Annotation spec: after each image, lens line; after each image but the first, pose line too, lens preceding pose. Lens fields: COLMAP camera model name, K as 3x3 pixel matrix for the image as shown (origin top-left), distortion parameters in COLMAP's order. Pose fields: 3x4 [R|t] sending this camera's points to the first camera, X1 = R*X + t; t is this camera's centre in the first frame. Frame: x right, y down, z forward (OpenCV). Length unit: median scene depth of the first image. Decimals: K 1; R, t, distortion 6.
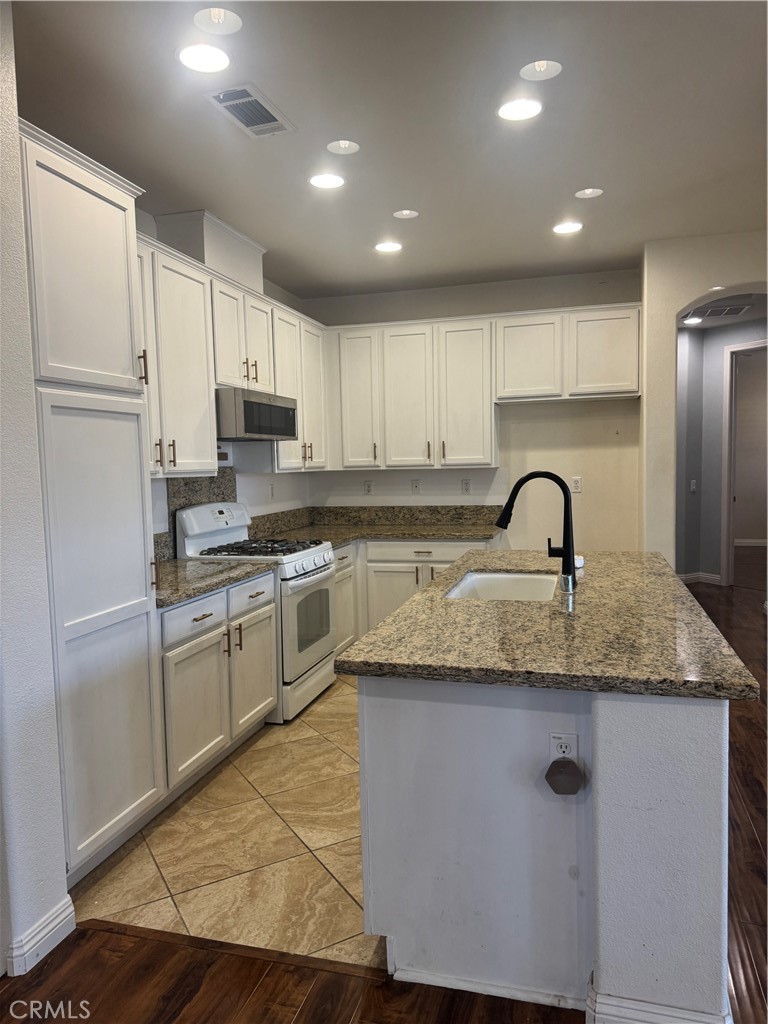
lens RADIAL K [[718.1, 0, 386.0], [0, 718.1, 519.6], [0, 0, 1]] dist [0.074265, -0.138498]
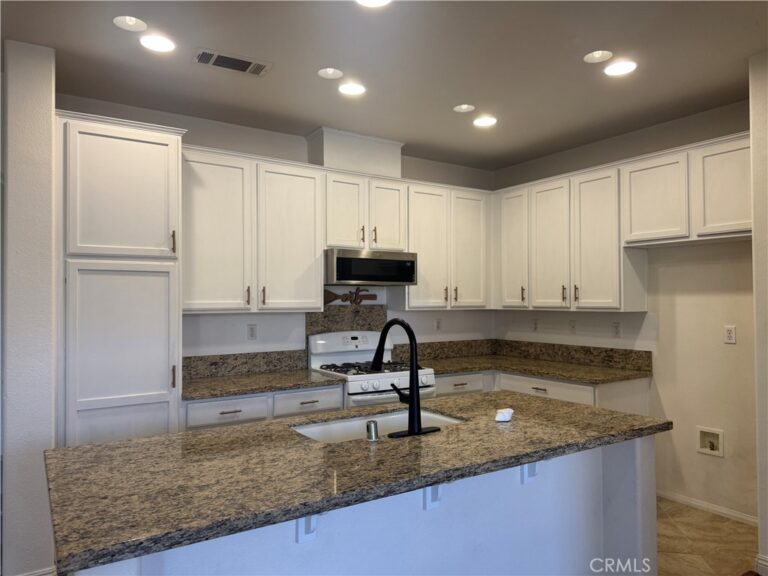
lens RADIAL K [[546.5, 0, 385.5], [0, 546.5, 290.5], [0, 0, 1]] dist [0.074682, -0.077620]
pose [[0.752035, 0.009452, -0.659056, 0.451833], [-0.067737, 0.995711, -0.063013, -0.035663], [0.655634, 0.092031, 0.749450, 0.240808]]
